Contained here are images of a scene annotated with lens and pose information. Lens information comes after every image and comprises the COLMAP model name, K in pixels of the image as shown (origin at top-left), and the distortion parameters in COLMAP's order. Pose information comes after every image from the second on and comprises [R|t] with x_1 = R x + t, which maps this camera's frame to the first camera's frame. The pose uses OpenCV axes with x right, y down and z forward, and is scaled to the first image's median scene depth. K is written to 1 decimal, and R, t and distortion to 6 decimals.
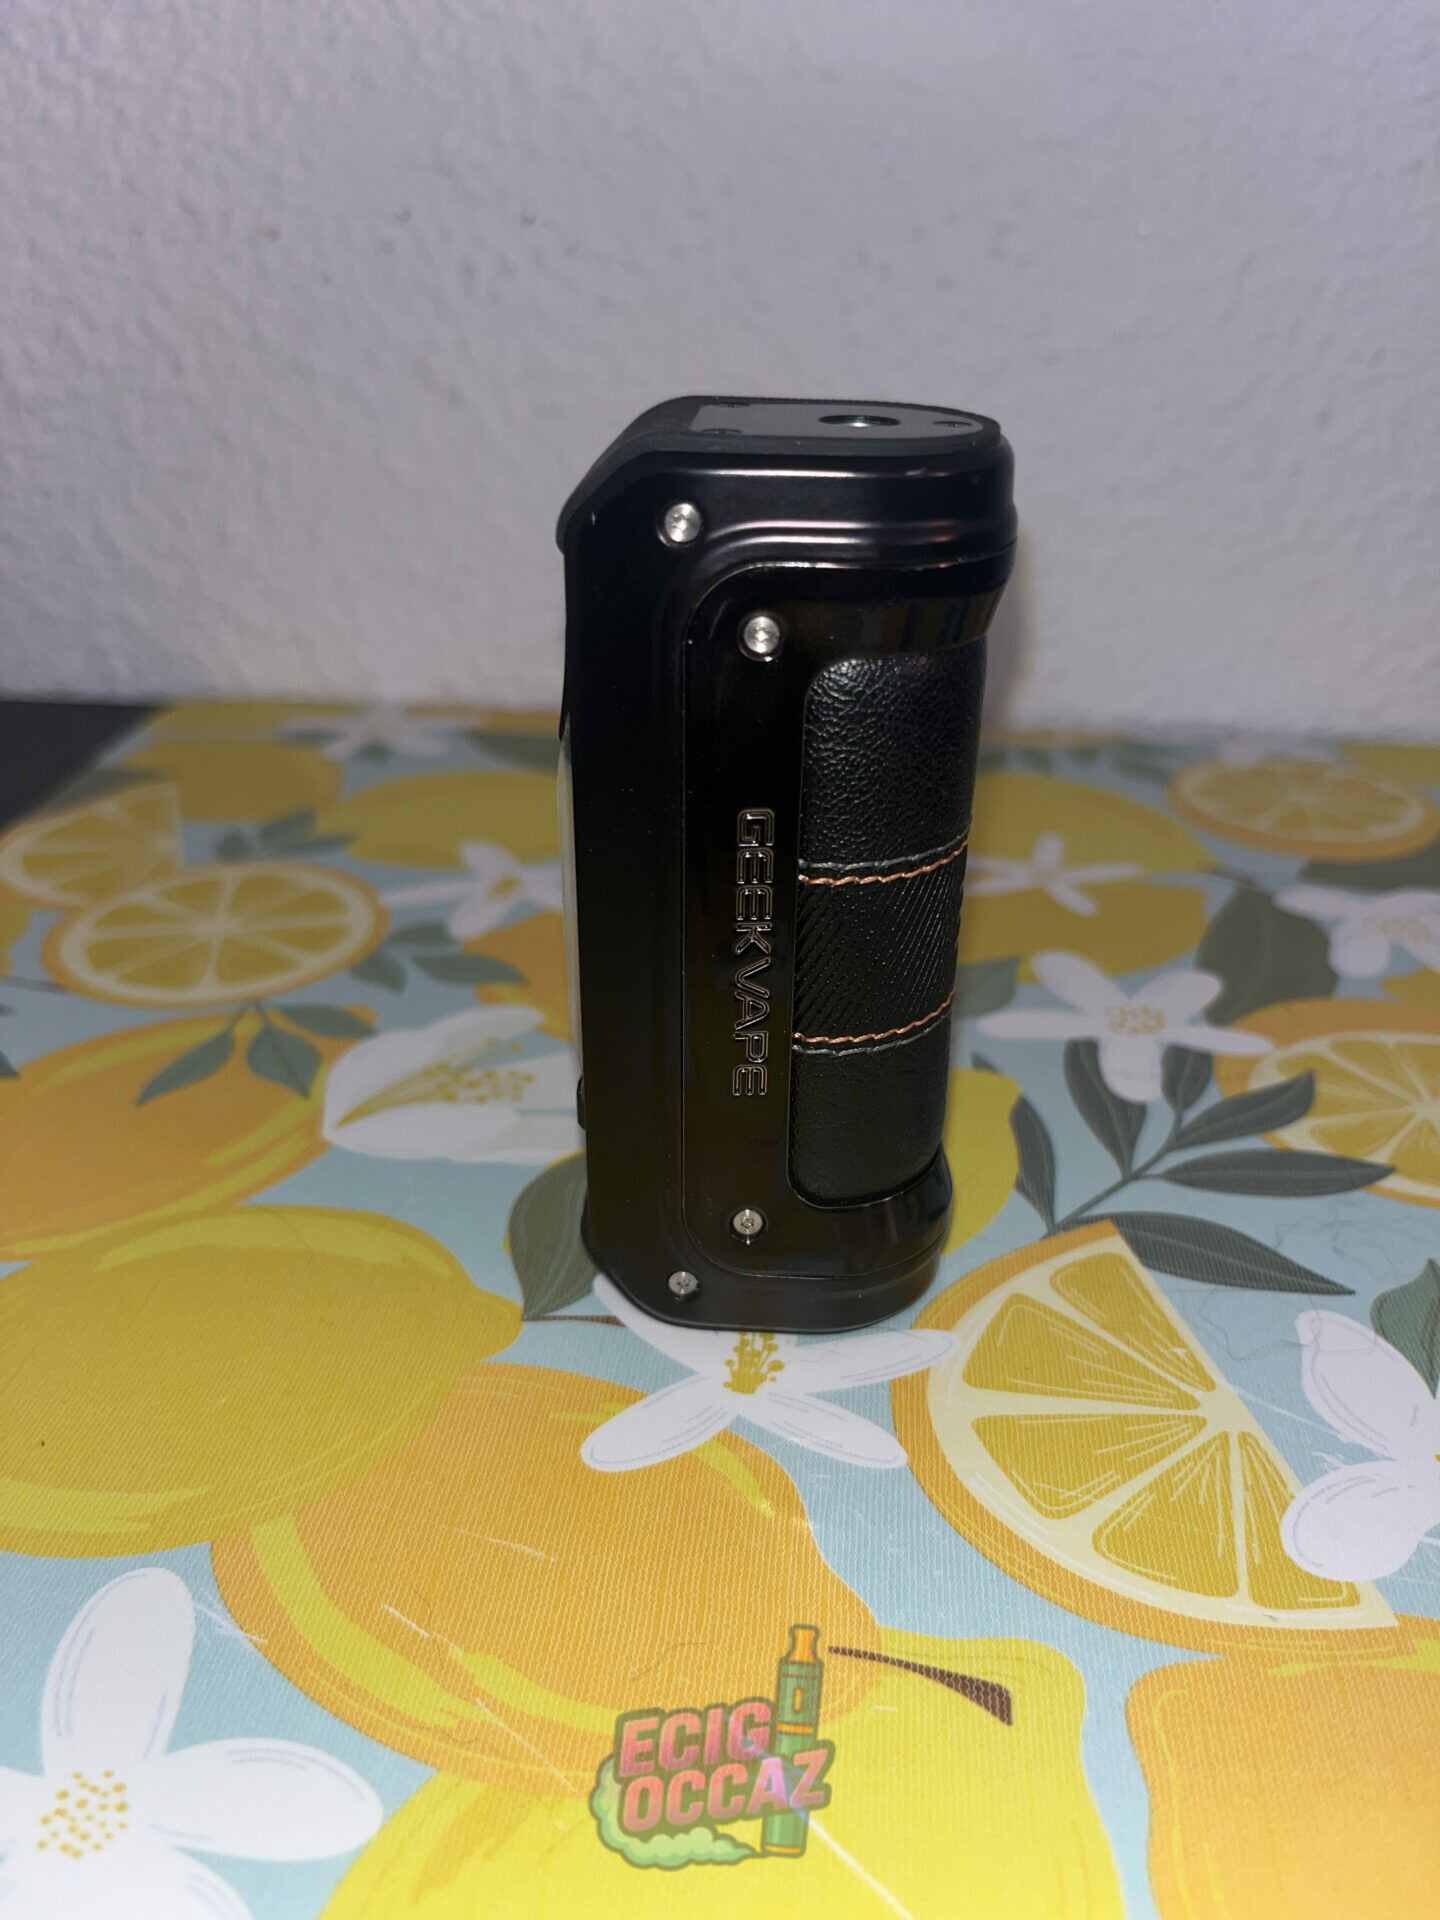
lens RADIAL K [[1520.1, 0, 727.1], [0, 1520.1, 941.2], [0, 0, 1]] dist [-0.005759, -0.053455]
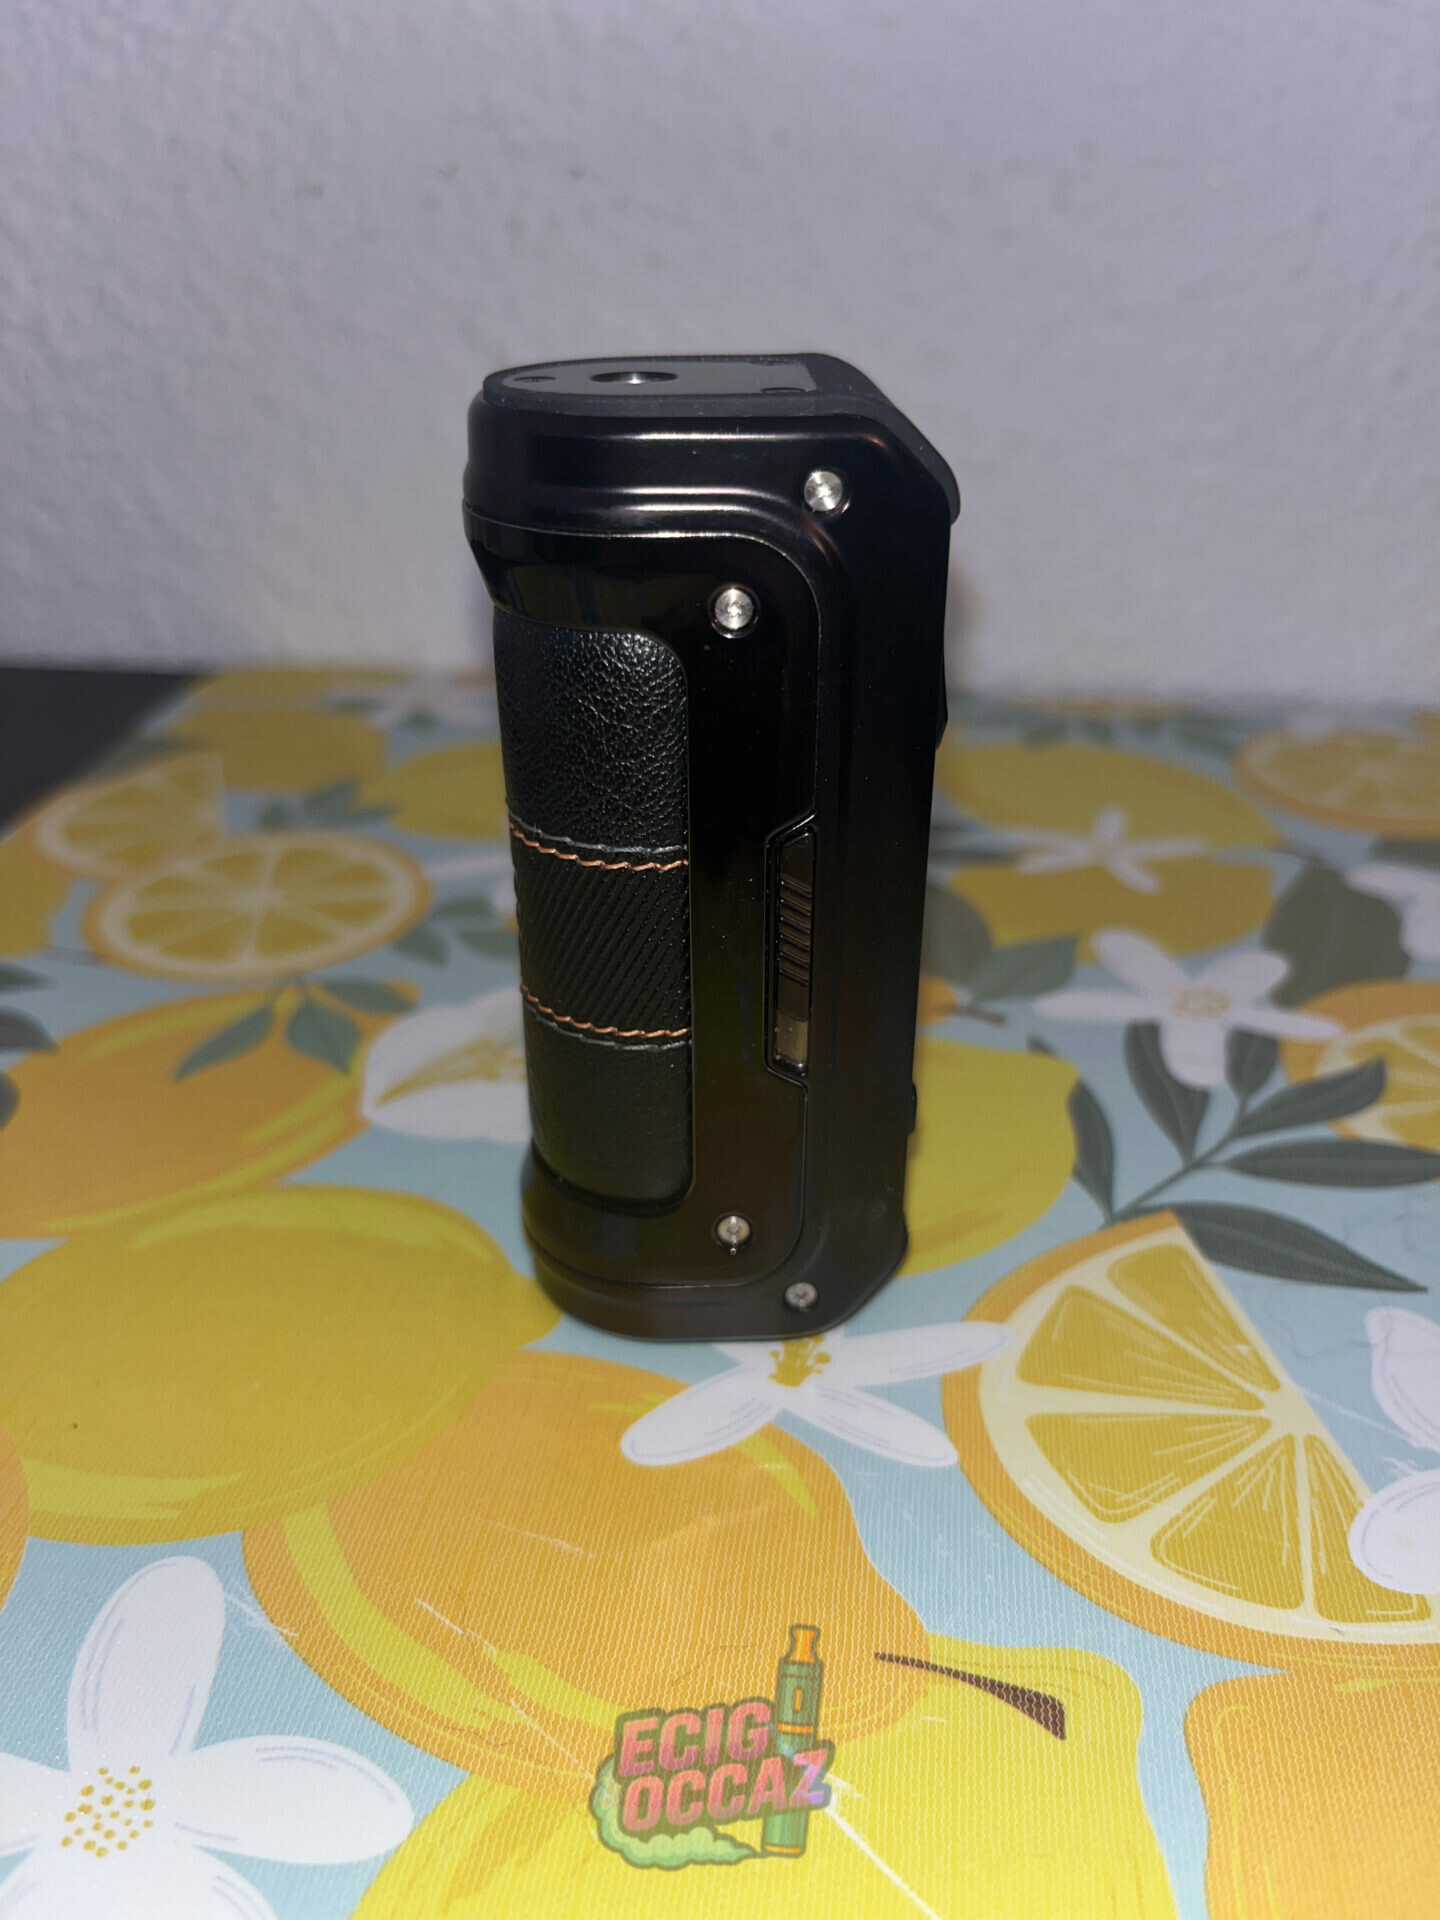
lens RADIAL K [[1520.1, 0, 724.9], [0, 1520.1, 970.2], [0, 0, 1]] dist [-0.005759, -0.053455]
pose [[0.999404, 0.007731, -0.033656, 0.000544], [-0.006473, 0.999282, 0.037336, -0.002912], [0.033920, -0.037096, 0.998736, 0.035104]]
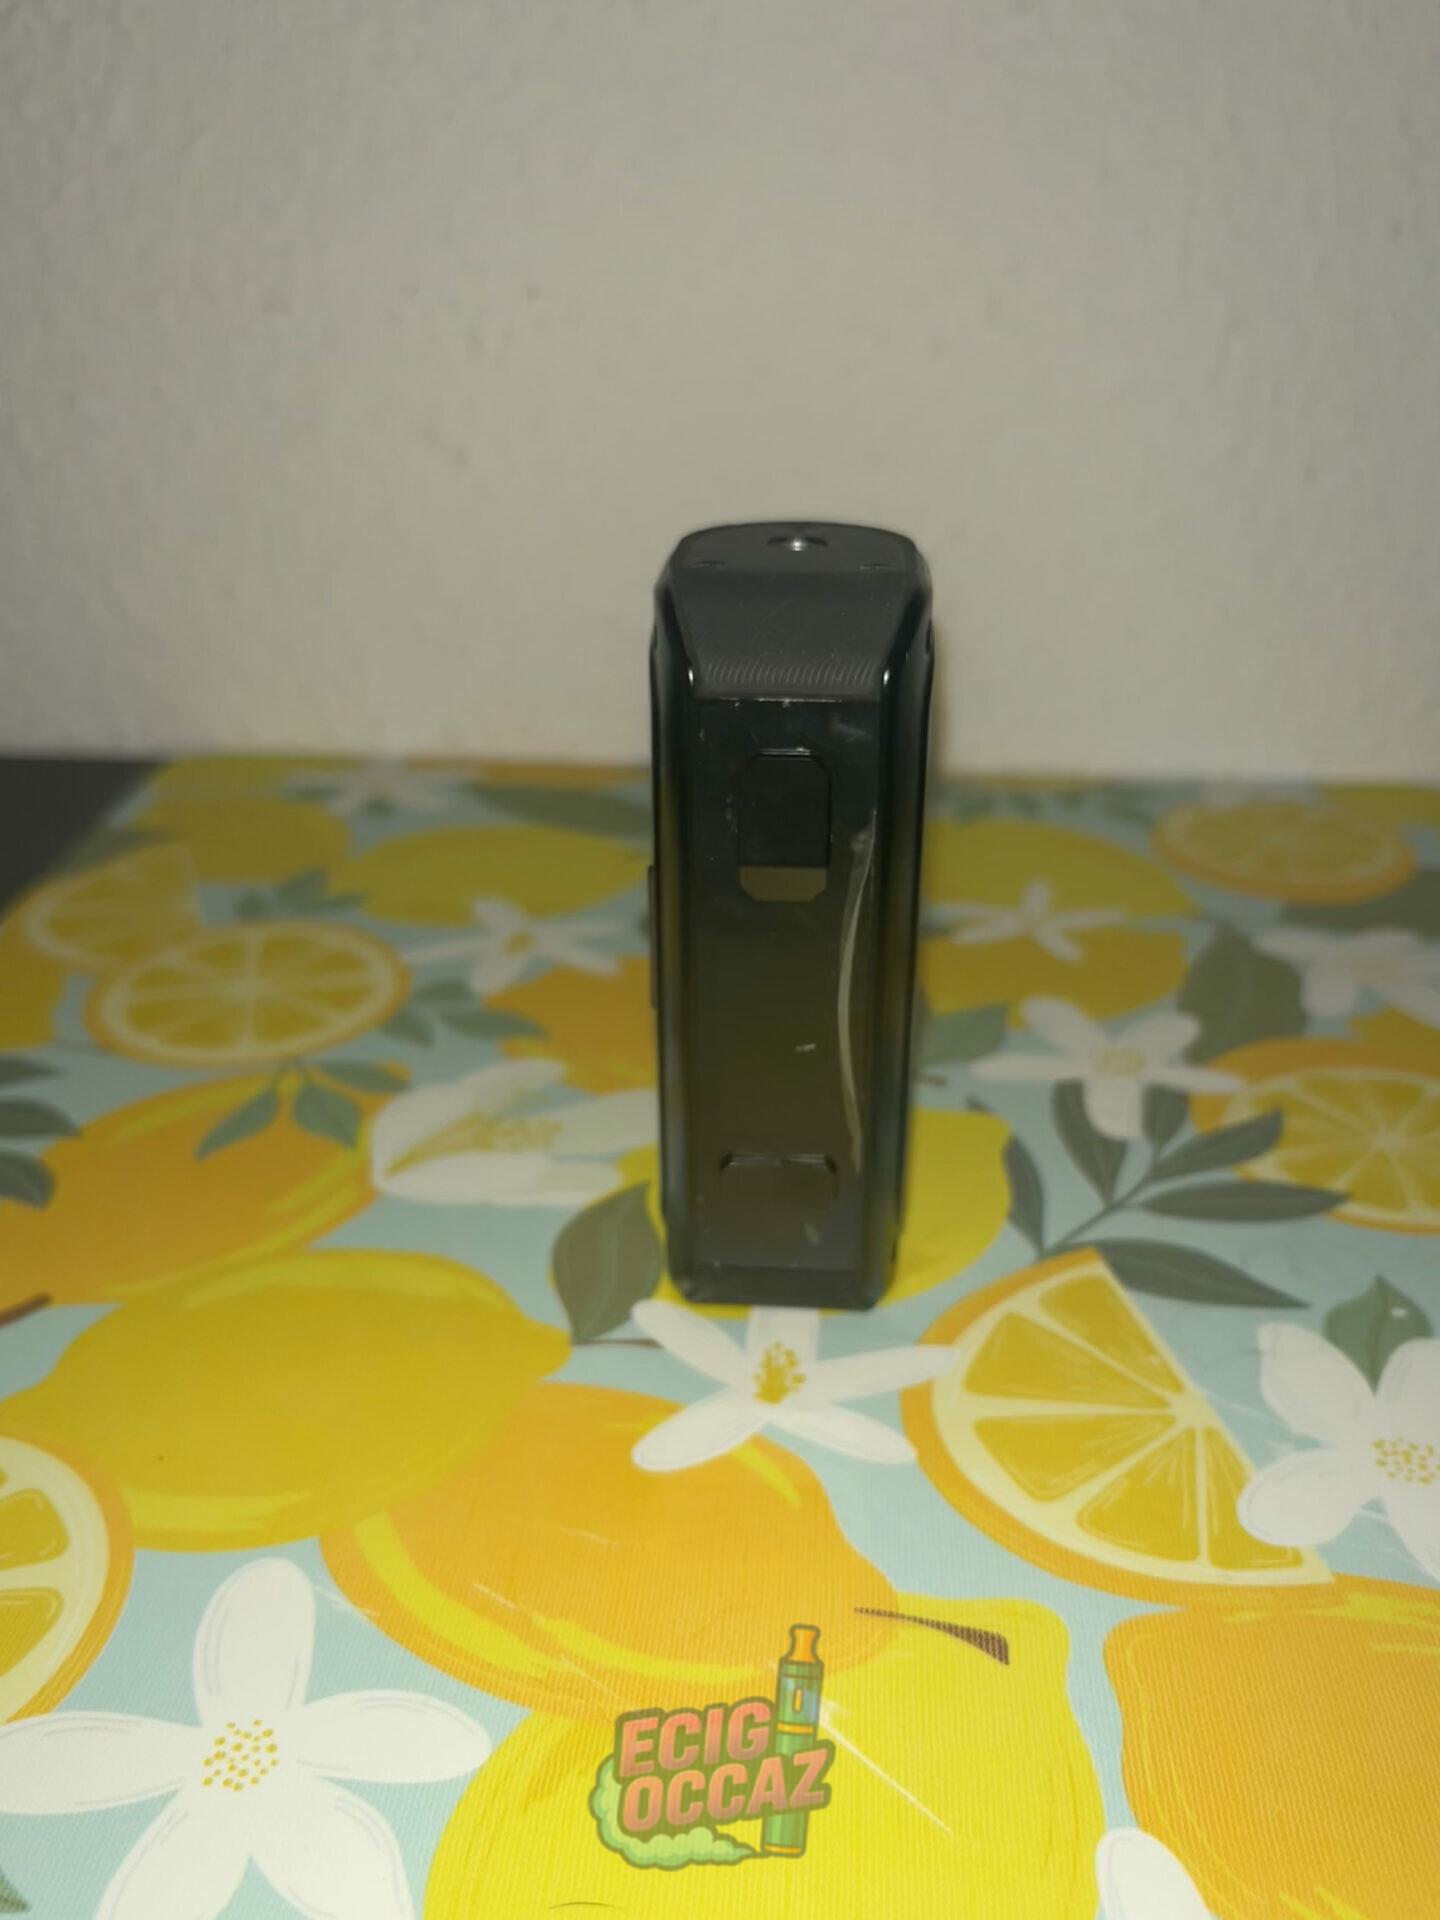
lens RADIAL K [[1643.9, 0, 722.8], [0, 1643.9, 950.9], [0, 0, 1]] dist [-0.020802, 0.000179]
pose [[0.999767, -0.017615, 0.012516, -0.030571], [0.017730, 0.999800, -0.009203, -0.027043], [-0.012351, 0.009423, 0.999879, -0.204594]]
